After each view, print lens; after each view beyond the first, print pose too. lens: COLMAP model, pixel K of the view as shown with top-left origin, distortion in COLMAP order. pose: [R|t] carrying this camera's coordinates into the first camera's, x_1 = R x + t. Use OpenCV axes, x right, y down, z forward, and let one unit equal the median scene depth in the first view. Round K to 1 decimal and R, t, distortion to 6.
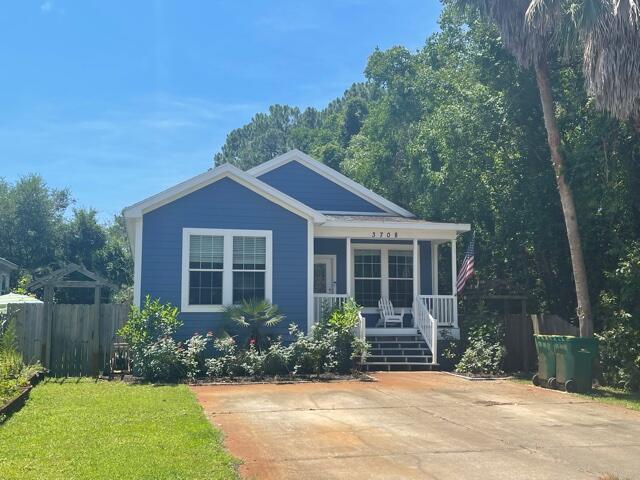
lens RADIAL K [[720.2, 0, 321.1], [0, 720.2, 238.0], [0, 0, 1]] dist [0.061458, 0.000000]
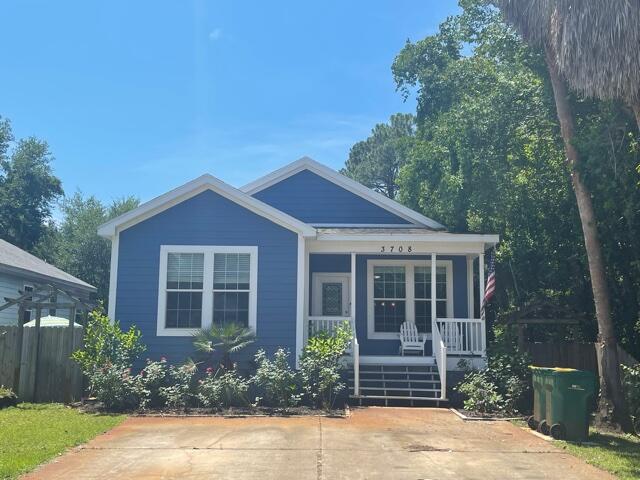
lens RADIAL K [[764.3, 0, 330.3], [0, 764.3, 230.4], [0, 0, 1]] dist [0.034747, 0.000000]
pose [[0.972729, -0.023825, -0.230717, 0.245417], [0.015167, 0.999115, -0.039229, 0.008605], [0.231448, 0.034660, 0.972230, 0.084826]]
